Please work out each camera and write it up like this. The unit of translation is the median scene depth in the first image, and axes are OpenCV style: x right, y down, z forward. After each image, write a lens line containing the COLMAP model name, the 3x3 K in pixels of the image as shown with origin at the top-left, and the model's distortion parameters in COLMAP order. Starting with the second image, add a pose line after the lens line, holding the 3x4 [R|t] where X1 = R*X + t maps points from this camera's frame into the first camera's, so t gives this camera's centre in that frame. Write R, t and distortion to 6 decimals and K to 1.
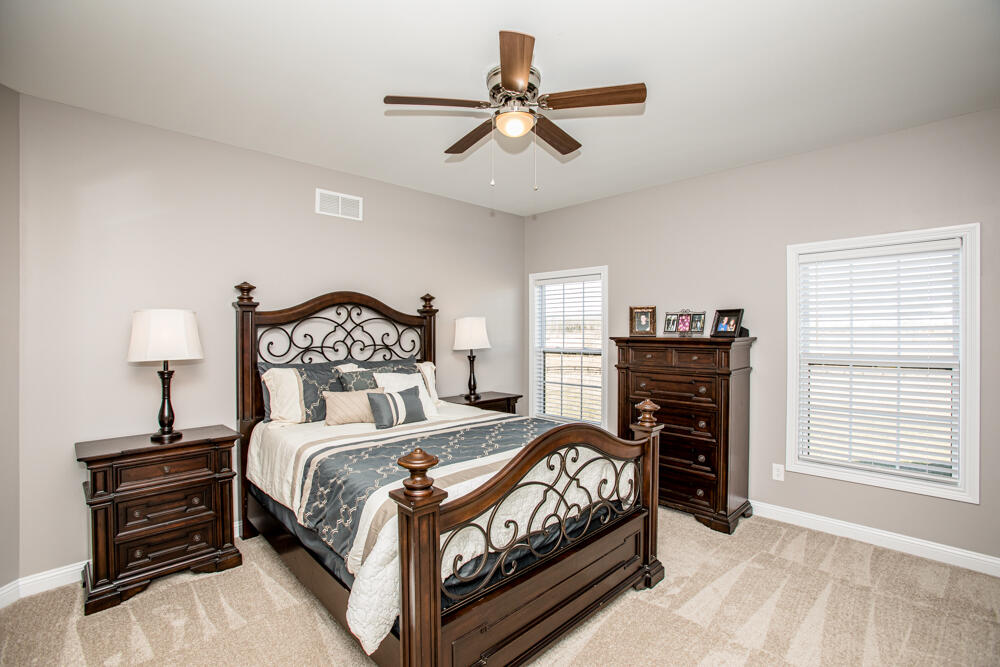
lens RADIAL K [[465.9, 0, 500.0], [0, 465.9, 333.5], [0, 0, 1]] dist [0.001504, 0.000228]
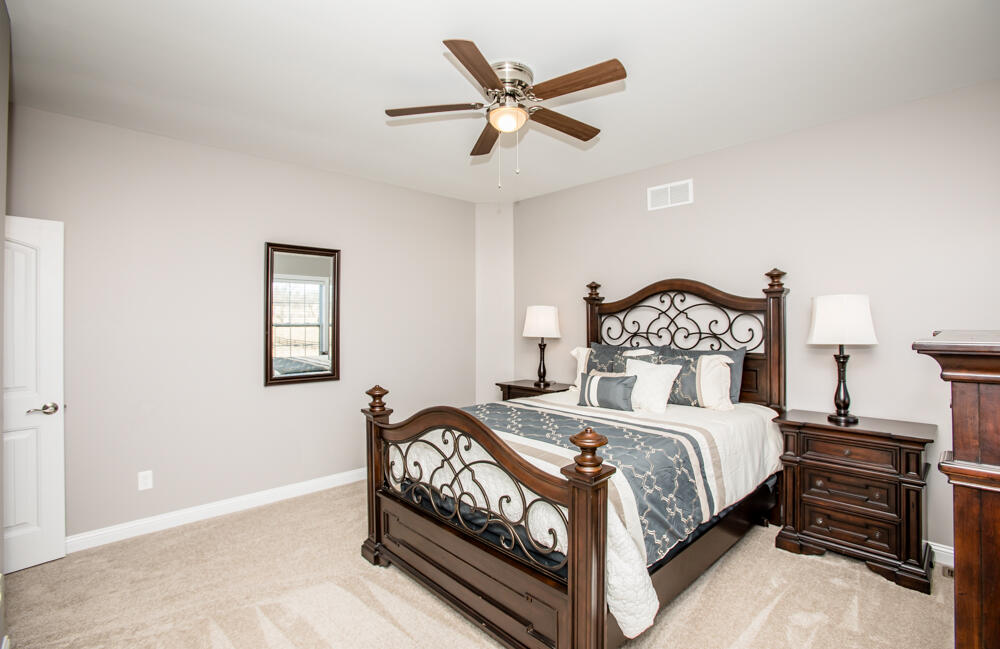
lens RADIAL K [[467.9, 0, 500.0], [0, 467.9, 324.5], [0, 0, 1]] dist [-0.035041, 0.000425]
pose [[-0.023984, 0.012512, -0.999634, 0.691045], [0.006995, 0.999899, 0.012347, -0.006508], [0.999688, -0.006697, -0.024069, 0.651524]]
